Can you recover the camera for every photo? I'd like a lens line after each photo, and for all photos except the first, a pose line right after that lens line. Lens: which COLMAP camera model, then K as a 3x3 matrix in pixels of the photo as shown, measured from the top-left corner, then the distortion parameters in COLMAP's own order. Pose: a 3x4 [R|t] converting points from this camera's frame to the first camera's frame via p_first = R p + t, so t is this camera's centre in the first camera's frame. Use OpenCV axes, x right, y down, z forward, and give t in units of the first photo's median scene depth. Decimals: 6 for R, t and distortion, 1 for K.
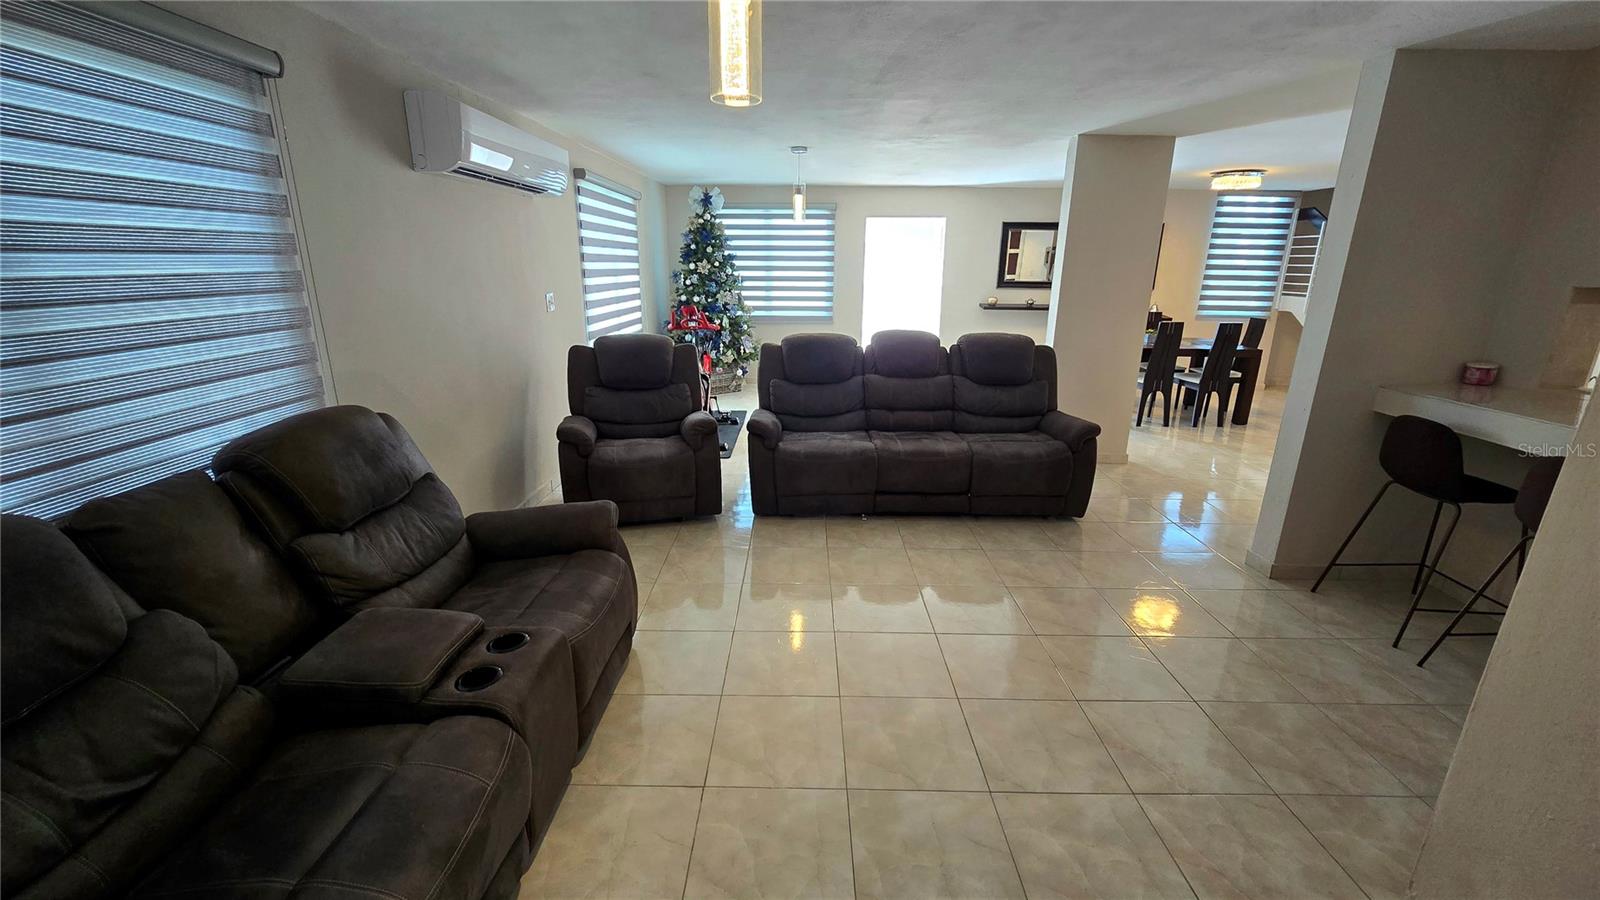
lens RADIAL K [[646.2, 0, 800.0], [0, 646.2, 450.0], [0, 0, 1]] dist [-0.000887, 0.000037]
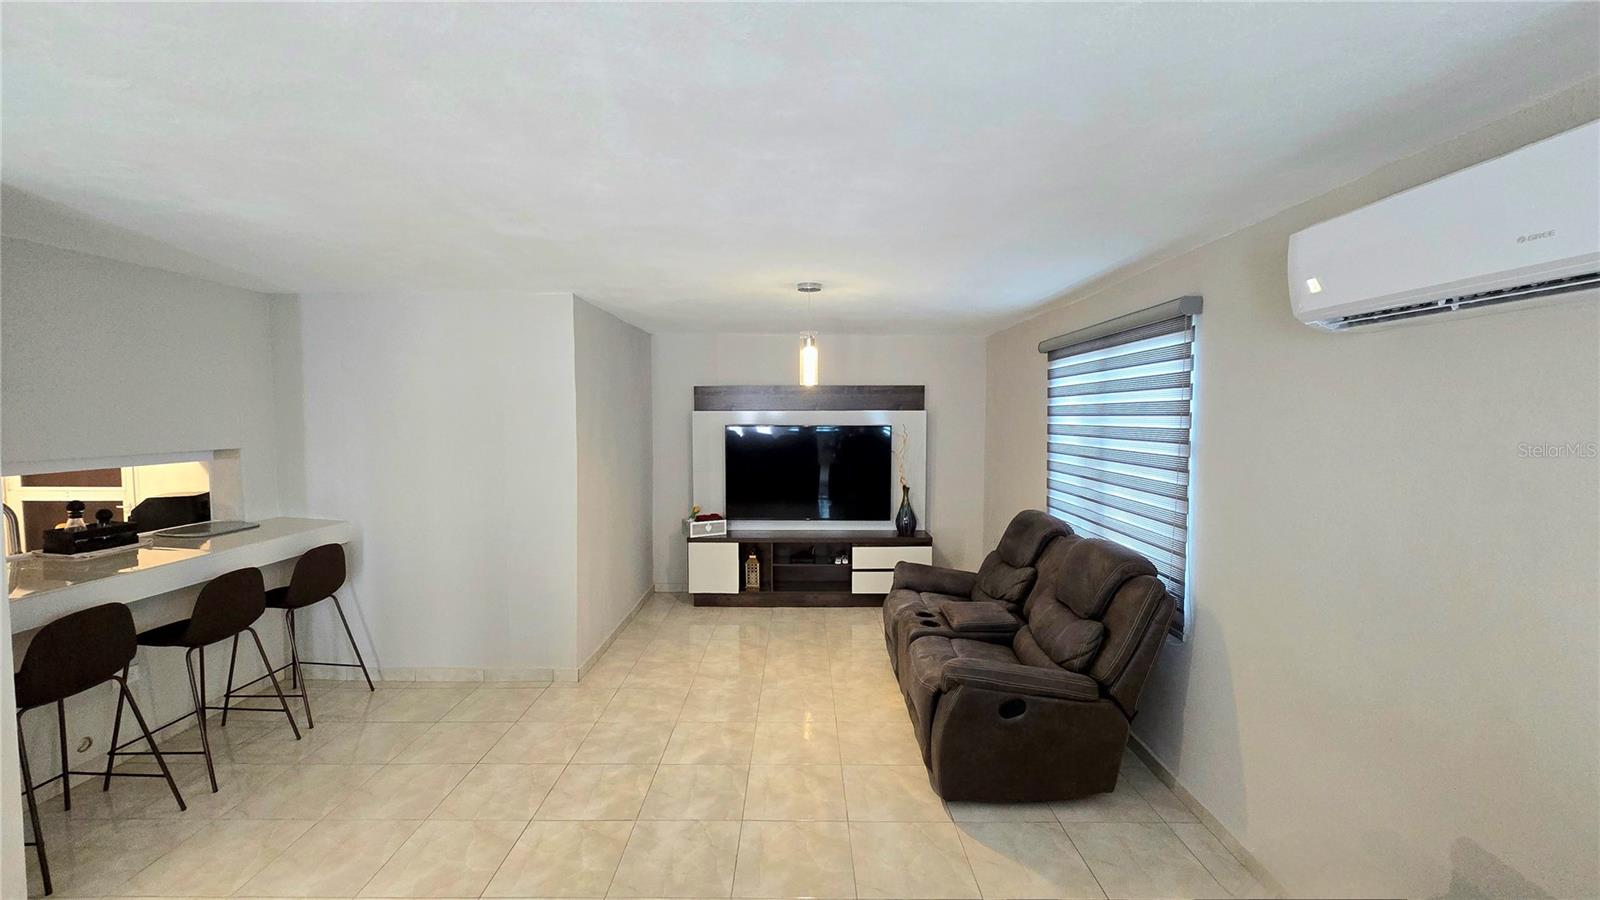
lens RADIAL K [[658.0, 0, 800.0], [0, 658.0, 450.0], [0, 0, 1]] dist [-0.002787, -0.000224]
pose [[-0.999921, -0.010570, -0.006814, -0.013747], [-0.012235, 0.942889, 0.332882, -0.397891], [0.002906, 0.332939, -0.942944, 1.238660]]
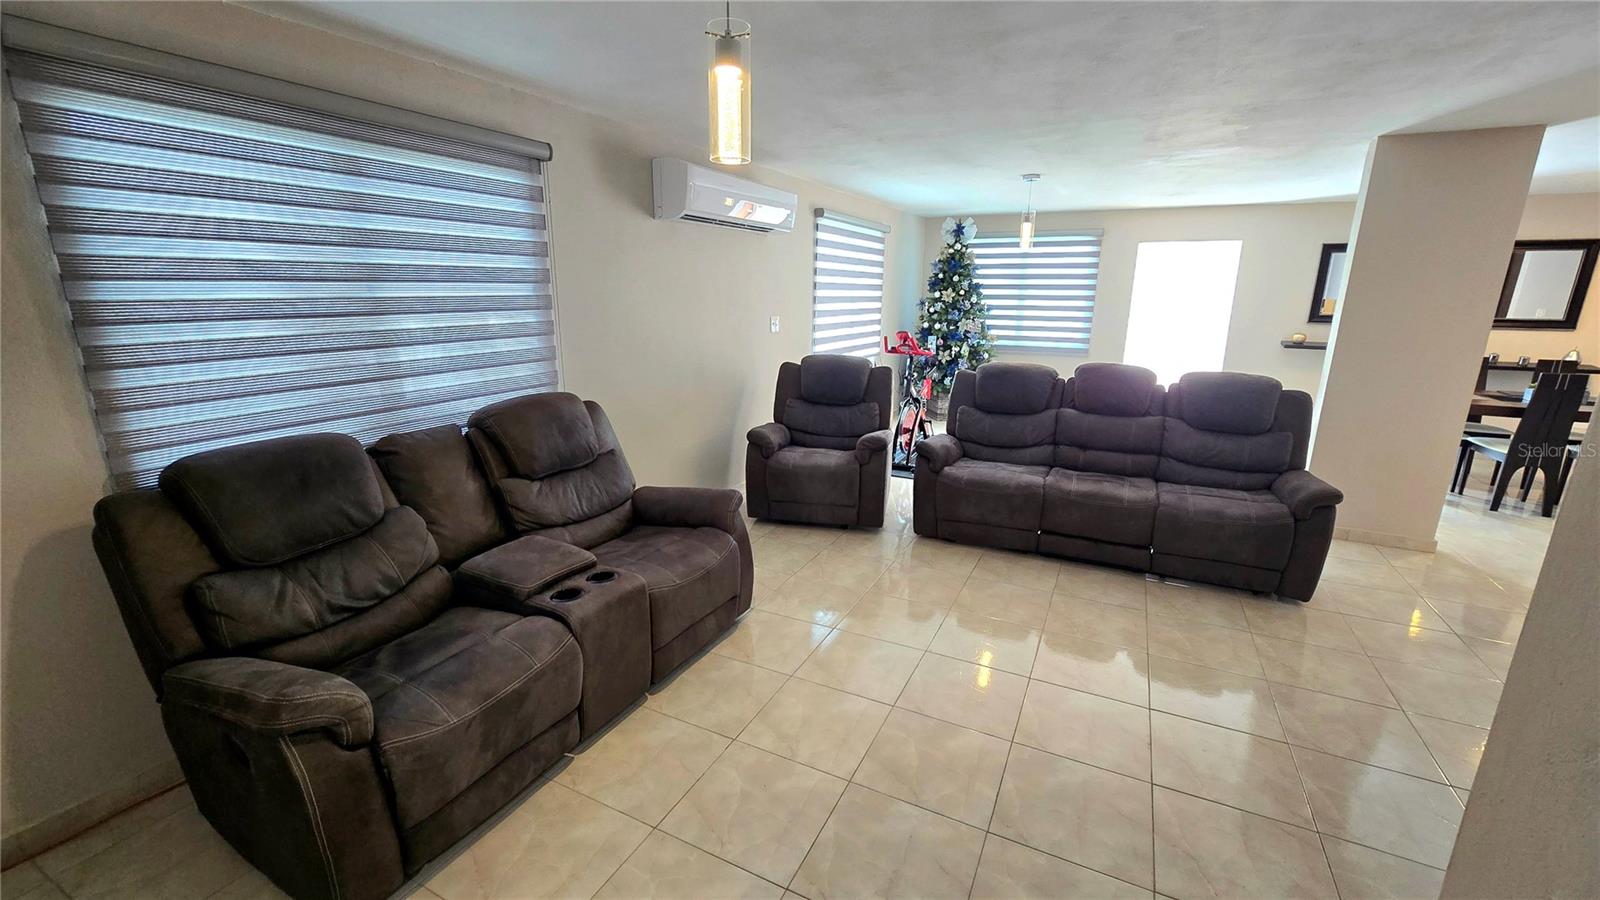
lens RADIAL K [[652.0, 0, 808.8], [0, 652.0, 451.5], [0, 0, 1]] dist [-0.000662, -0.000084]
pose [[0.902137, 0.106157, -0.418186, 0.201813], [-0.123515, 0.992236, -0.014575, 0.006222], [0.413392, 0.064801, 0.908244, -0.016836]]
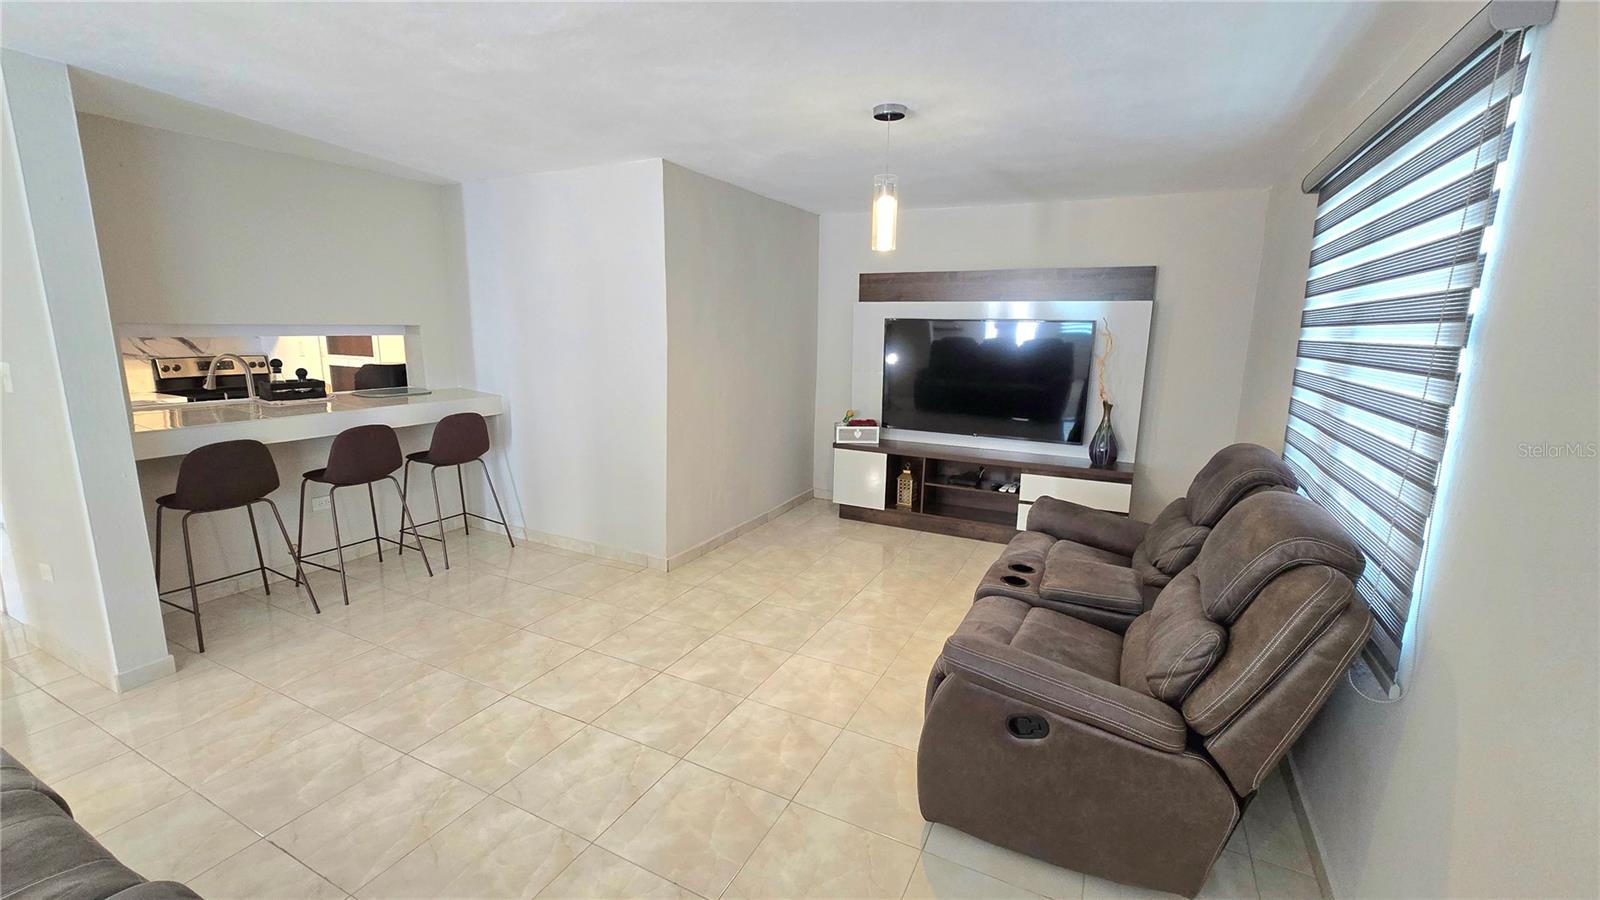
lens RADIAL K [[658.0, 0, 800.0], [0, 658.0, 450.0], [0, 0, 1]] dist [-0.002787, -0.000224]
pose [[-0.895244, -0.107596, 0.432391, -0.284673], [0.100515, 0.896627, 0.431227, -0.294187], [-0.434091, 0.429515, -0.791885, 1.019119]]
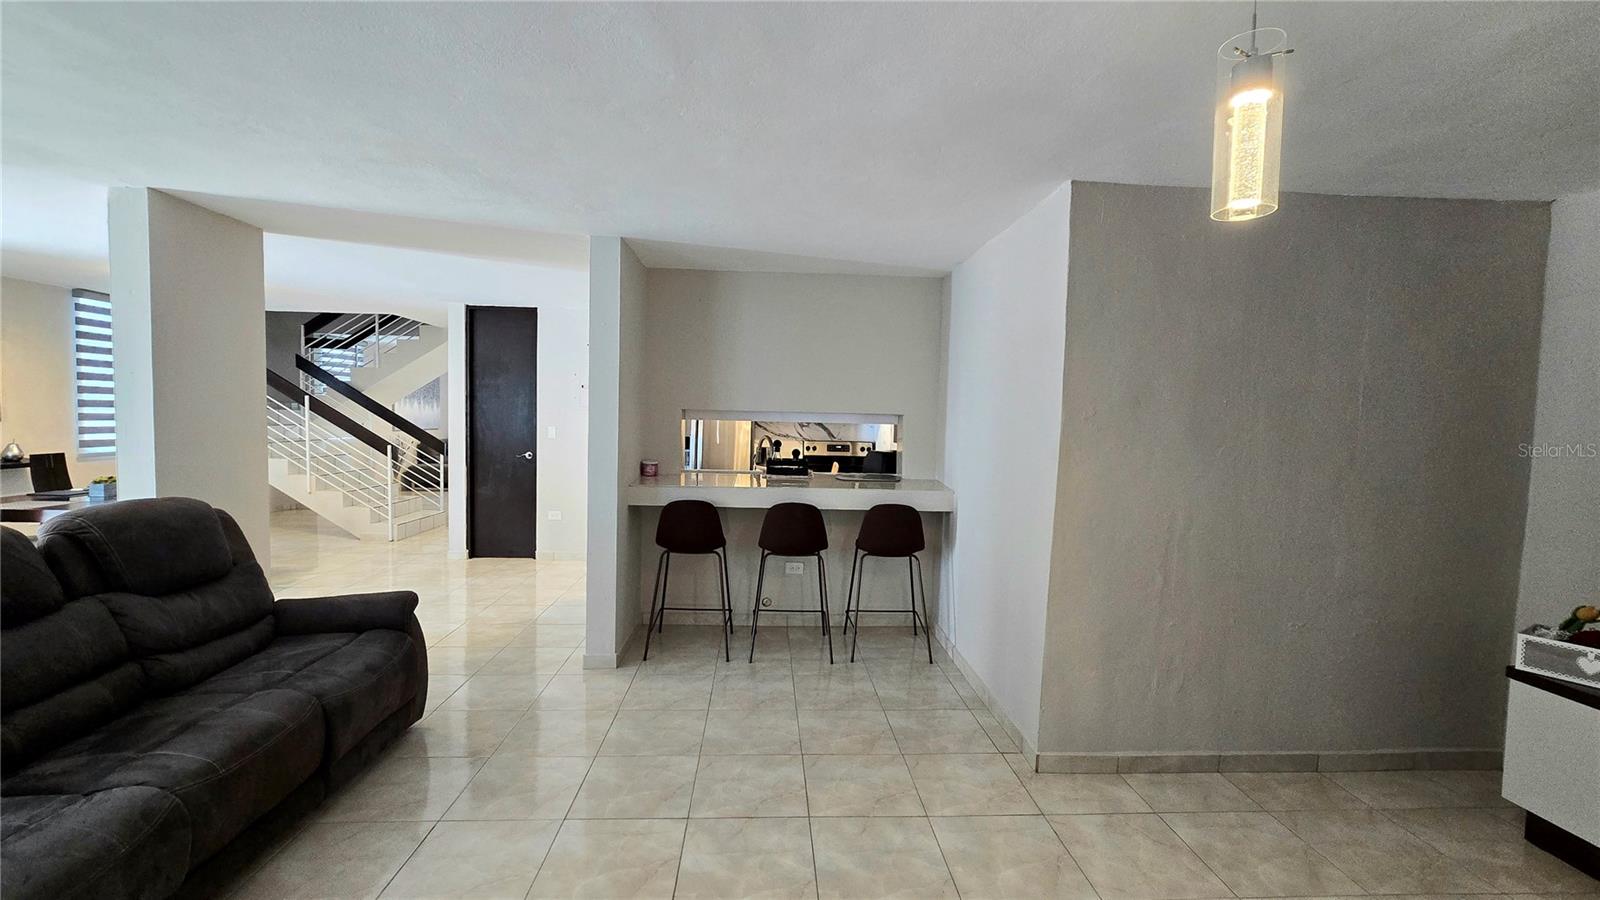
lens RADIAL K [[659.4, 0, 800.0], [0, 659.4, 450.0], [0, 0, 1]] dist [0.001570, 0.000469]
pose [[-0.063900, -0.067546, 0.995668, -0.327498], [0.256752, 0.963009, 0.081808, -0.145749], [-0.964363, 0.260867, -0.044194, 0.555135]]
